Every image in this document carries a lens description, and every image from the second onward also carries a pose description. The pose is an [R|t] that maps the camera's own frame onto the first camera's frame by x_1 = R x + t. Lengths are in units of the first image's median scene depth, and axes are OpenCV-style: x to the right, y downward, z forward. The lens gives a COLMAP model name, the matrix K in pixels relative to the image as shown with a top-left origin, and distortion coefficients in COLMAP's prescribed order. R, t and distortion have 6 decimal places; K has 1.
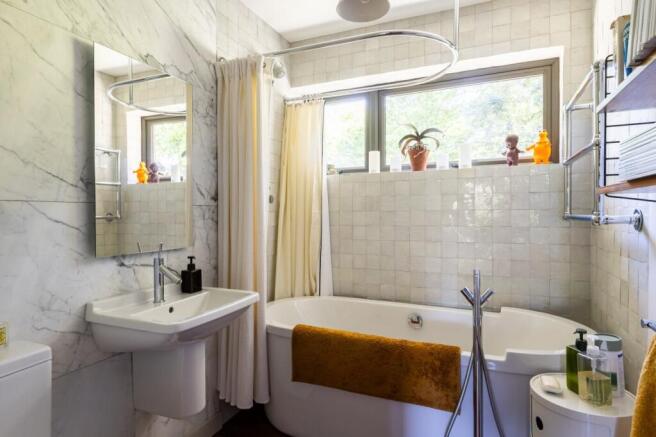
lens RADIAL K [[383.8, 0, 329.5], [0, 383.8, 236.3], [0, 0, 1]] dist [0.007658, -0.005859]
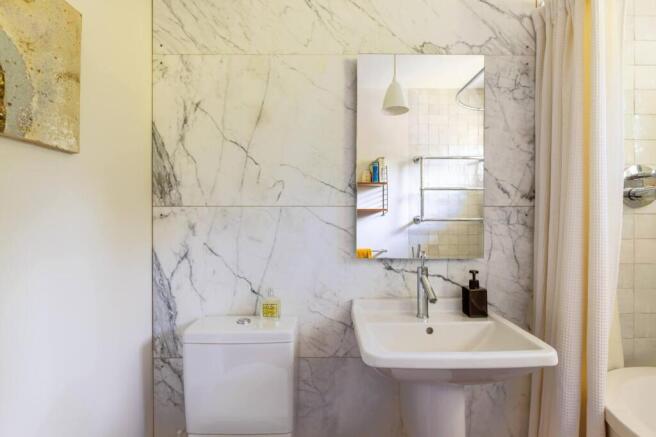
lens RADIAL K [[306.7, 0, 329.9], [0, 306.7, 220.6], [0, 0, 1]] dist [-0.004388, -0.000289]
pose [[0.386878, 0.021952, -0.921870, 0.096506], [-0.055970, 0.998432, 0.000286, -0.031338], [0.920431, 0.051486, 0.387500, 0.425317]]
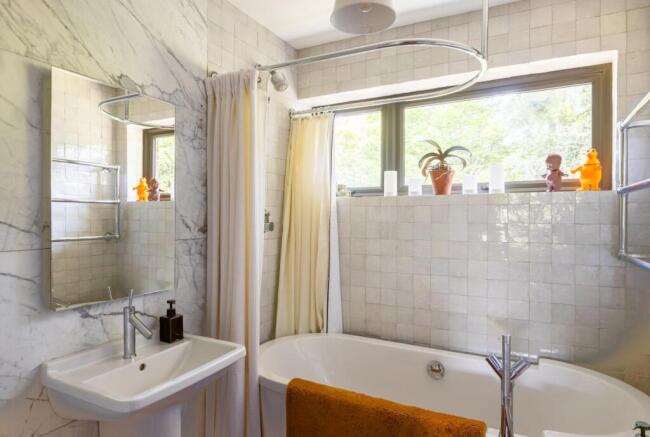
lens RADIAL K [[399.9, 0, 326.8], [0, 399.9, 232.1], [0, 0, 1]] dist [-0.008538, -0.000594]
pose [[0.997048, 0.012163, -0.075812, 0.054102], [-0.013227, 0.999821, -0.013550, -0.086174], [0.075633, 0.014513, 0.997030, 0.106837]]
